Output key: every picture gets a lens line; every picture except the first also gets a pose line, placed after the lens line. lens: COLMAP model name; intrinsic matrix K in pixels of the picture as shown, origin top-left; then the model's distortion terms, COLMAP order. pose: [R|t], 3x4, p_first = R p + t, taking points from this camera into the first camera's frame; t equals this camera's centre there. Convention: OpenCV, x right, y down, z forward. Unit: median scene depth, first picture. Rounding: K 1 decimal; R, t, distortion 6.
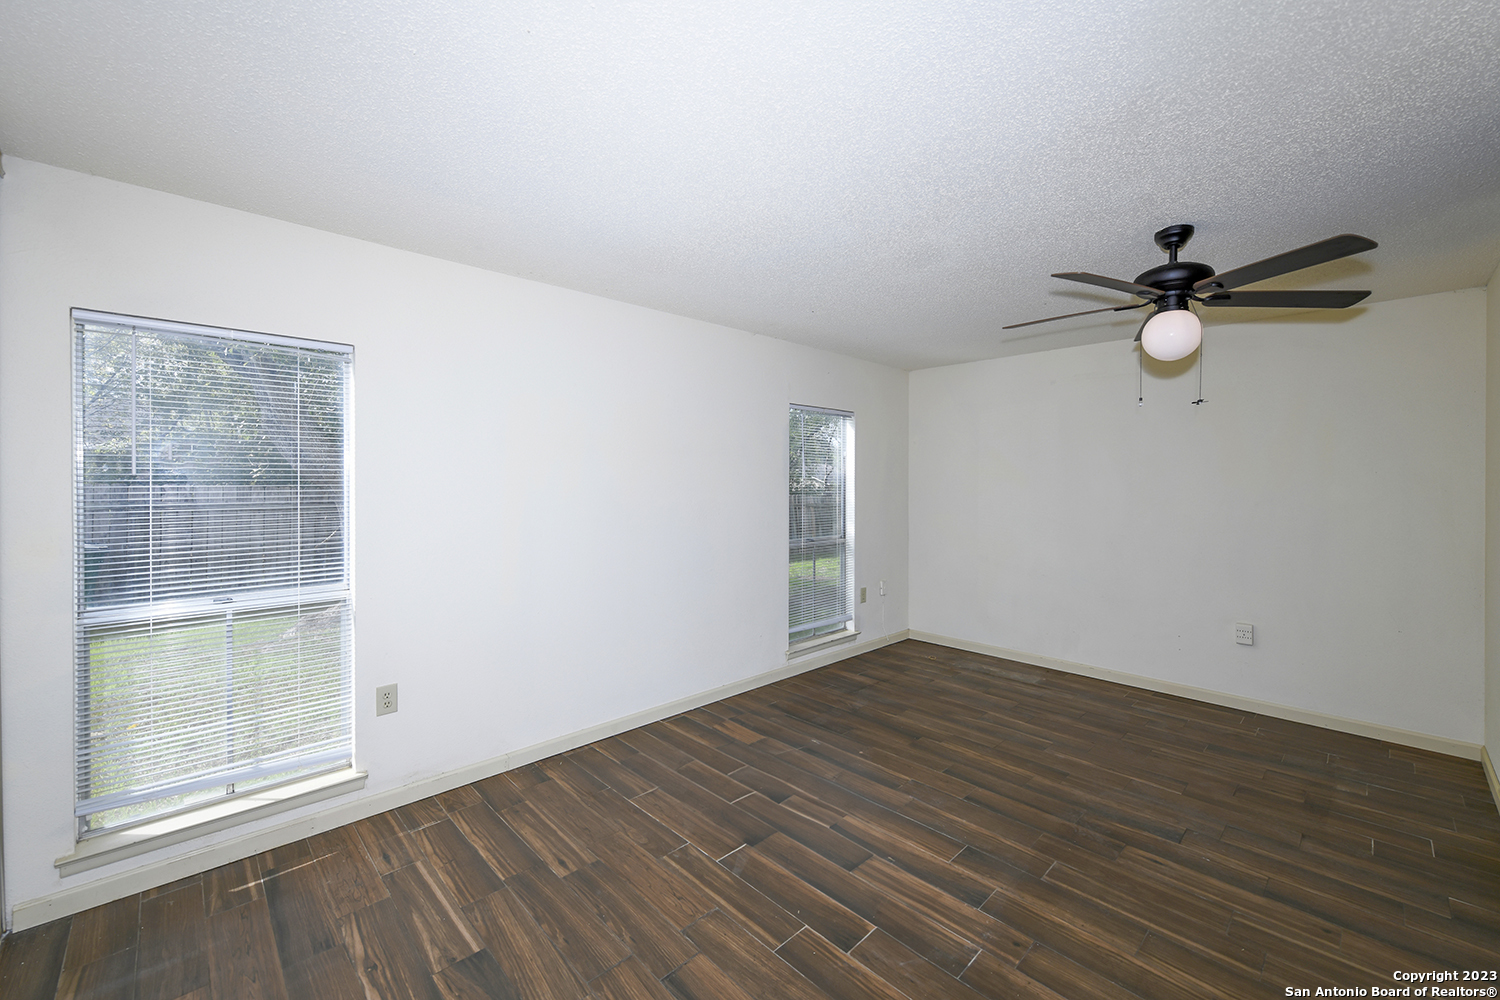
lens RADIAL K [[603.0, 0, 745.0], [0, 603.0, 484.7], [0, 0, 1]] dist [-0.001756, -0.000891]
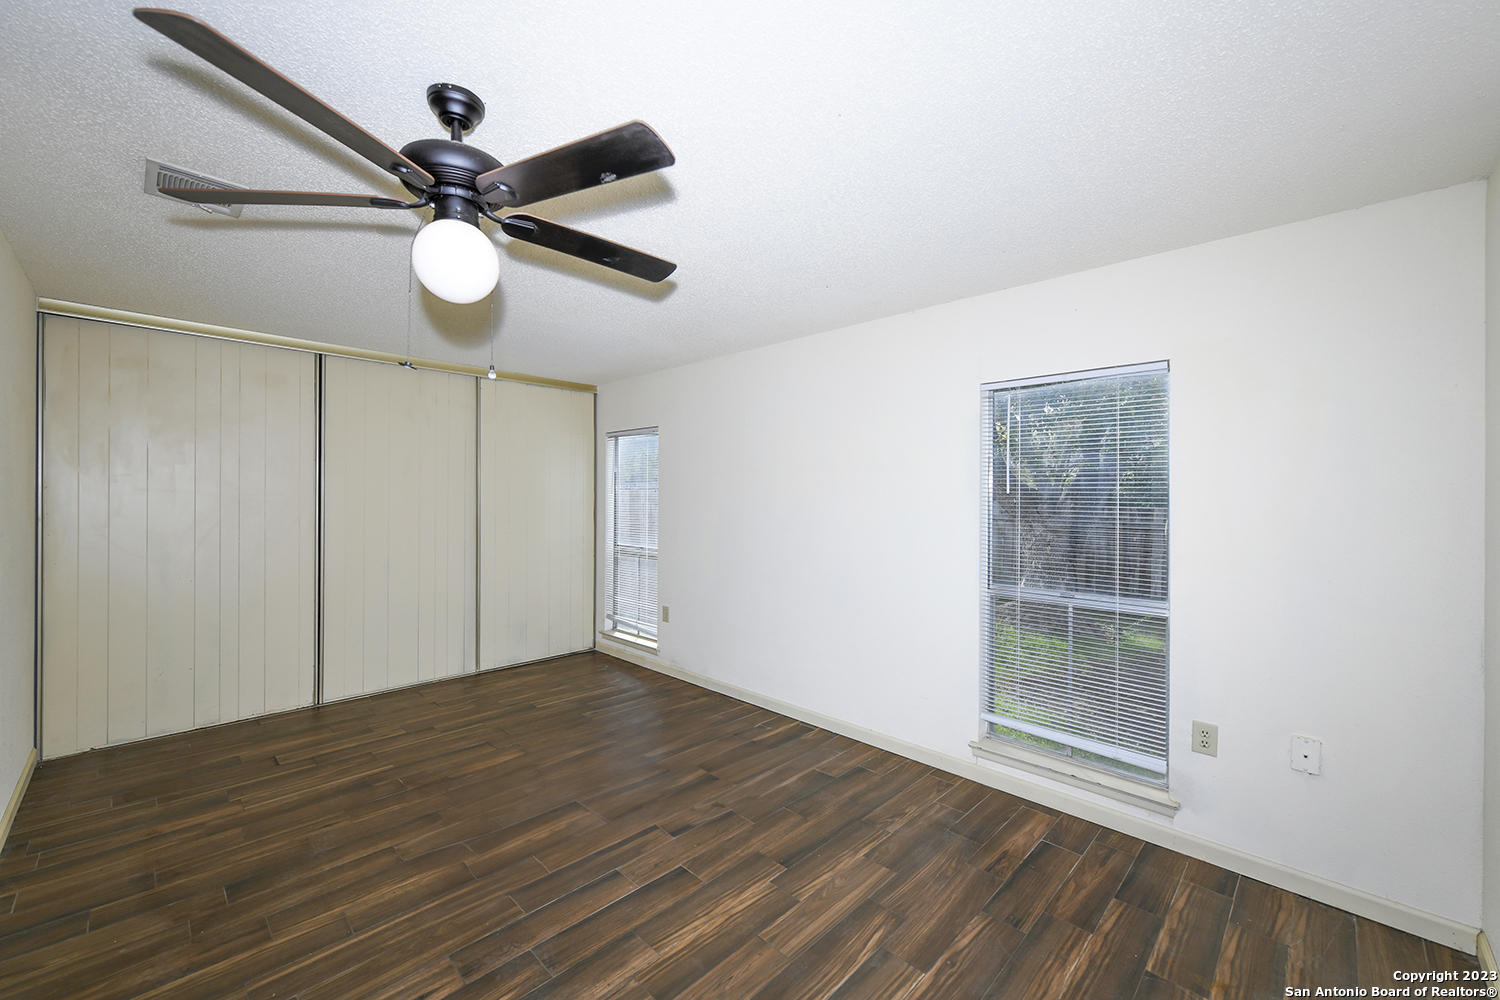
lens RADIAL K [[599.0, 0, 745.6], [0, 599.0, 495.9], [0, 0, 1]] dist [-0.001941, -0.000051]
pose [[0.026434, -0.001266, -0.999650, 1.137308], [-0.010754, 0.999941, -0.001551, -0.002839], [0.999593, 0.010792, 0.026419, 1.088882]]
